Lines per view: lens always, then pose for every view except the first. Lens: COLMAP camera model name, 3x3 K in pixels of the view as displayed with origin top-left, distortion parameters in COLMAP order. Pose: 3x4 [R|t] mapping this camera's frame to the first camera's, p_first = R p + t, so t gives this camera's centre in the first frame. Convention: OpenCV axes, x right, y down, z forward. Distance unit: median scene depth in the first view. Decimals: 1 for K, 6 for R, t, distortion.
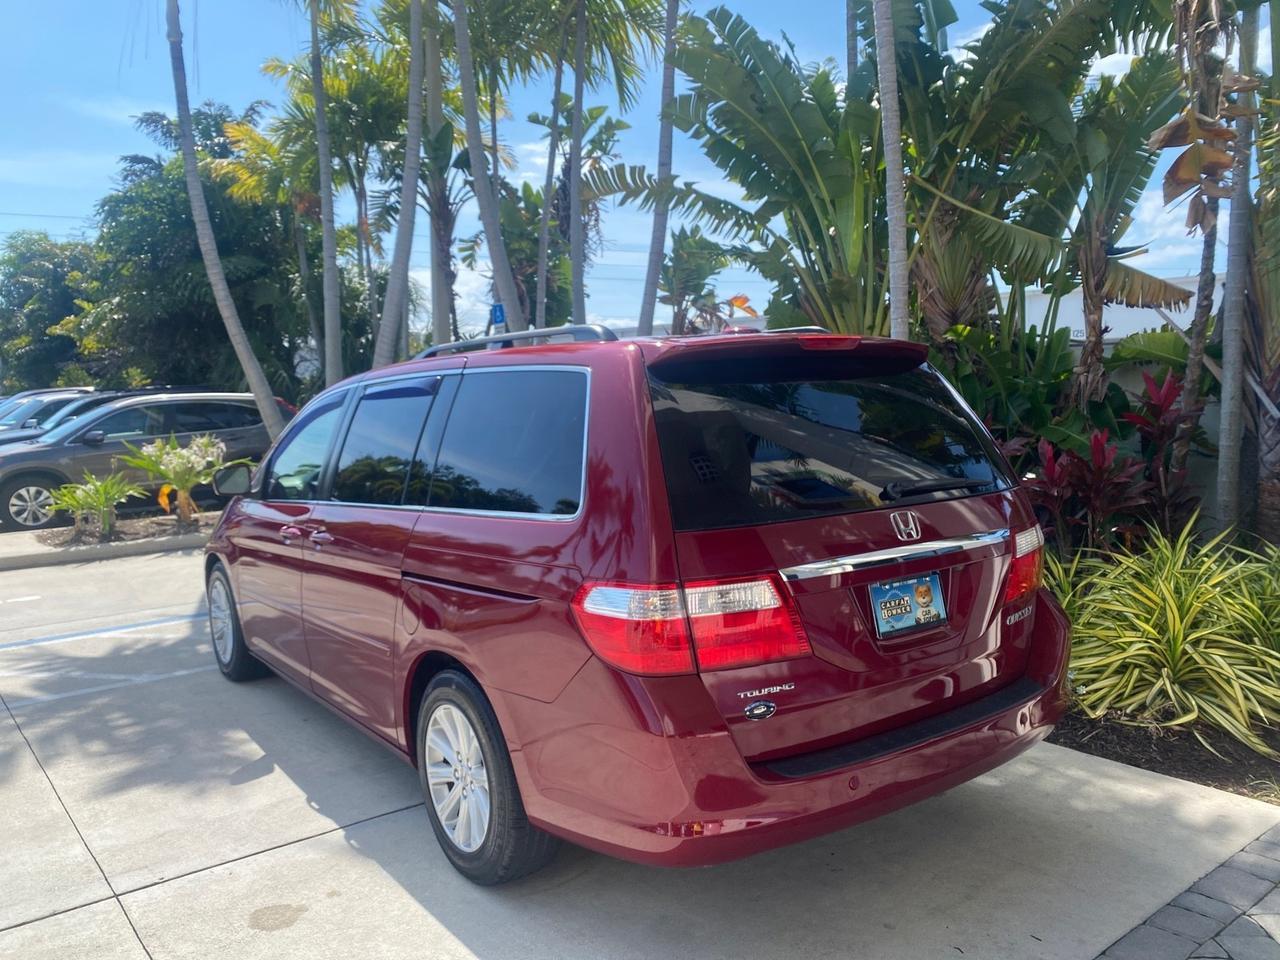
lens RADIAL K [[971.3, 0, 638.0], [0, 971.3, 462.4], [0, 0, 1]] dist [-0.001700, 0.001030]
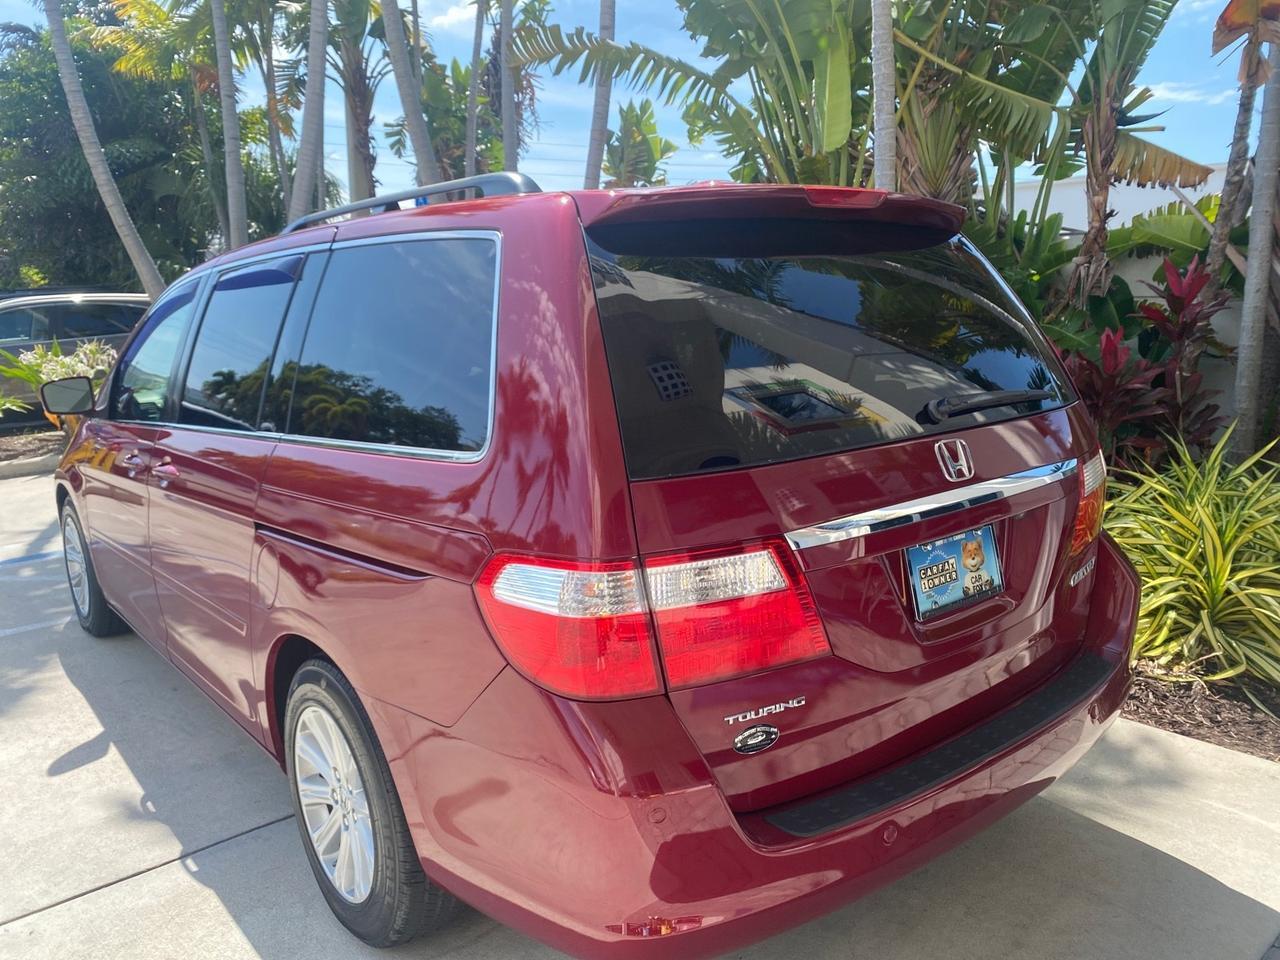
lens RADIAL K [[989.5, 0, 644.2], [0, 989.5, 469.4], [0, 0, 1]] dist [-0.003588, 0.000398]
pose [[0.998064, -0.012584, 0.060914, 0.003079], [0.006249, 0.994653, 0.103084, -0.001580], [-0.061886, -0.102504, 0.992806, 0.134596]]
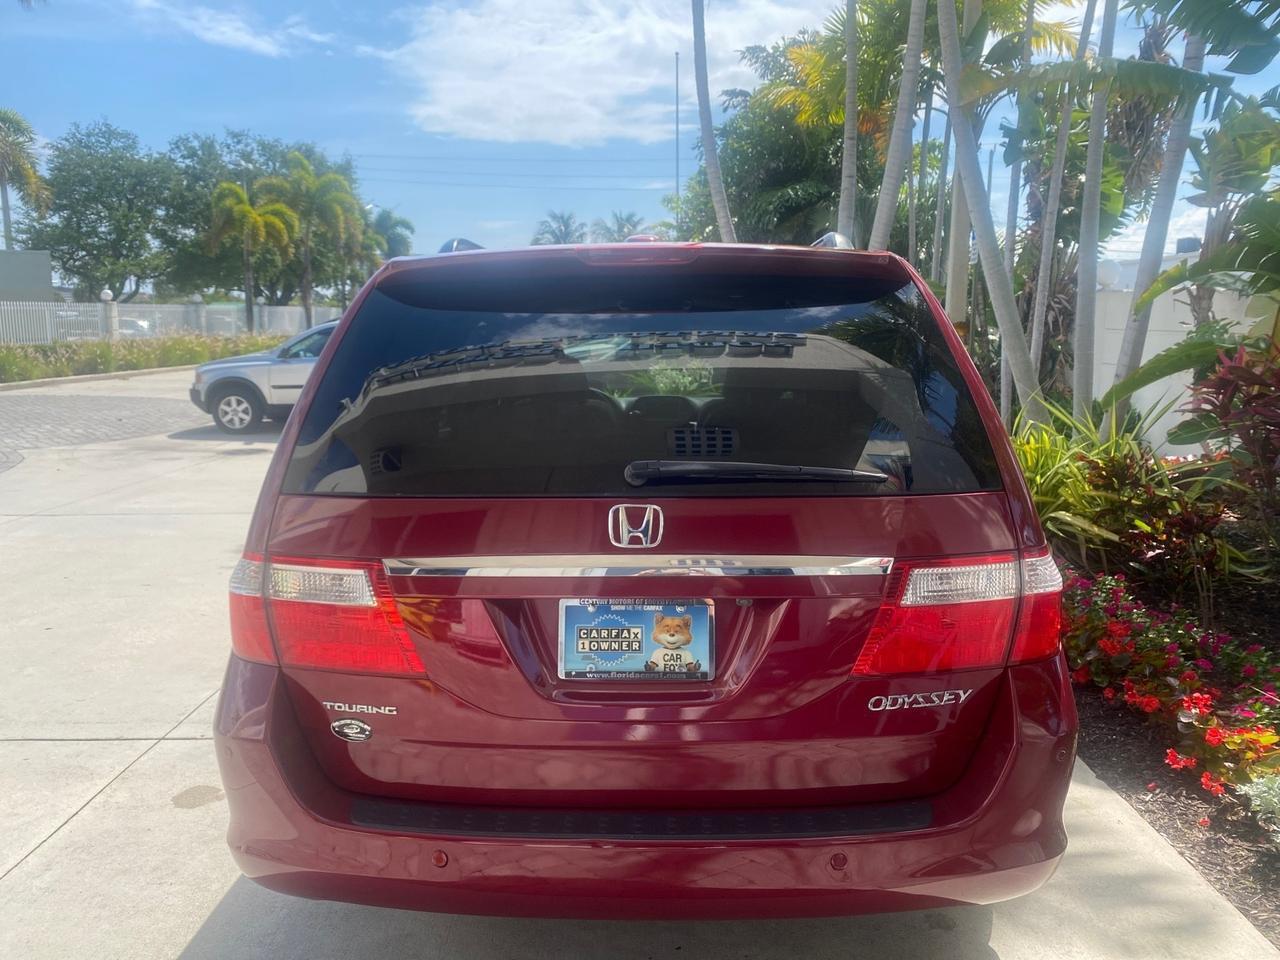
lens RADIAL K [[960.5, 0, 635.3], [0, 960.5, 465.7], [0, 0, 1]] dist [0.012722, -0.001006]
pose [[0.808601, 0.108373, -0.578291, 0.296144], [-0.058577, 0.992835, 0.104154, -0.021208], [0.585434, -0.050345, 0.809155, 0.204523]]
